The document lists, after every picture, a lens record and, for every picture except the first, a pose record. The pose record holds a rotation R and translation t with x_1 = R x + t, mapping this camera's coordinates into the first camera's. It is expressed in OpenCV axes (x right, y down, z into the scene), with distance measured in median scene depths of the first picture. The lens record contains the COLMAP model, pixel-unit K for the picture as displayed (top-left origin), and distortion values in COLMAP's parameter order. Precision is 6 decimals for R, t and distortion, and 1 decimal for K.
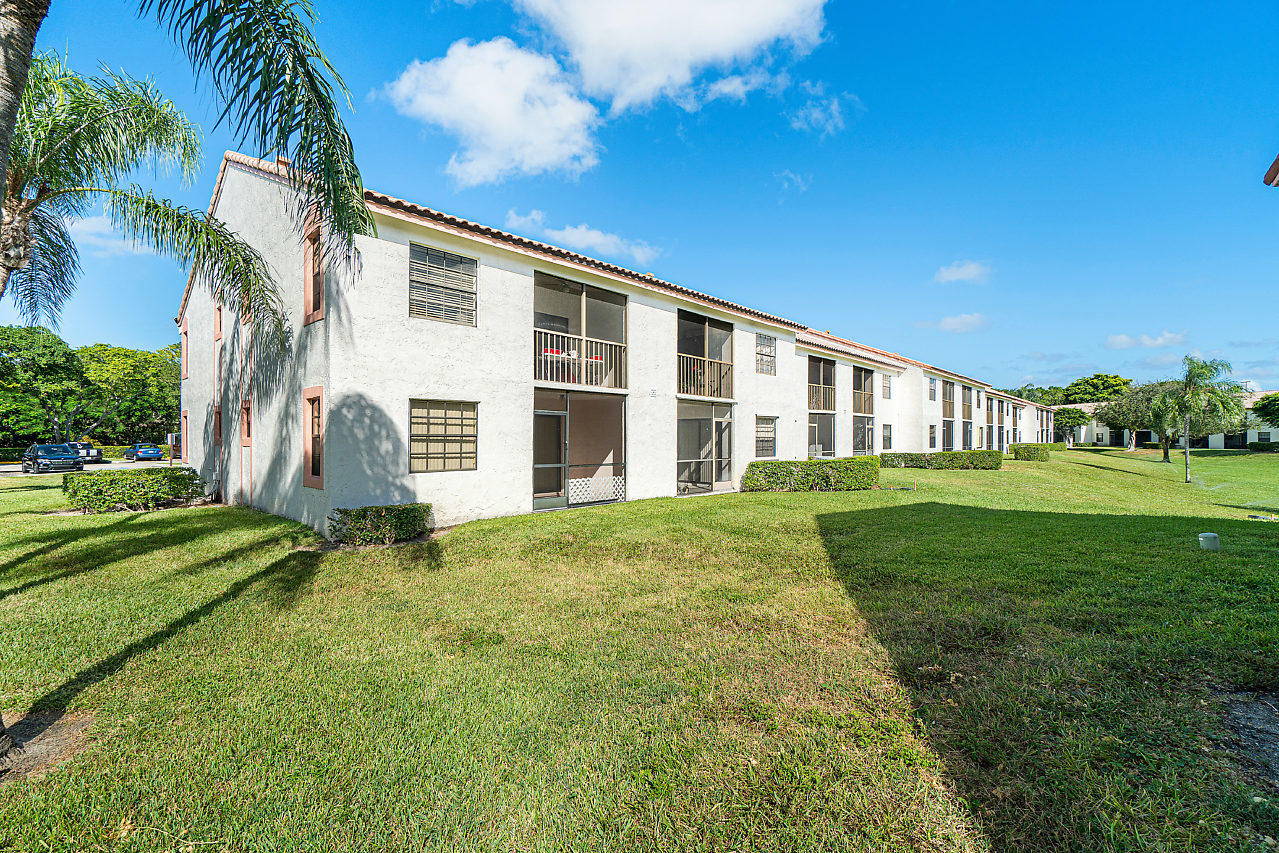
lens RADIAL K [[563.4, 0, 622.6], [0, 563.4, 437.1], [0, 0, 1]] dist [-0.038966, 0.018976]
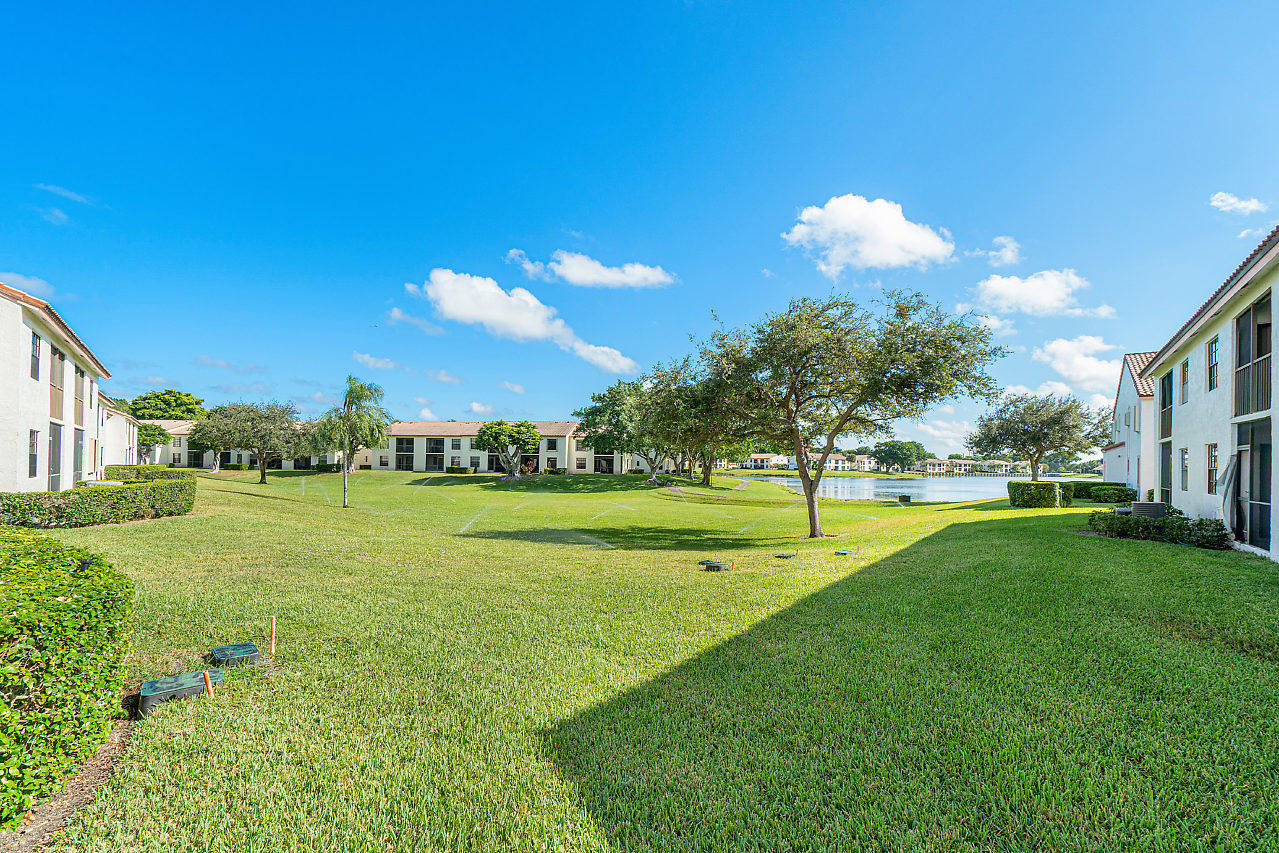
lens RADIAL K [[563.4, 0, 622.6], [0, 563.4, 437.1], [0, 0, 1]] dist [-0.038966, 0.018976]
pose [[0.133704, 0.049706, 0.989774, 0.053659], [-0.013782, 0.998738, -0.048294, 0.000319], [-0.990925, -0.007184, 0.134220, 0.152591]]
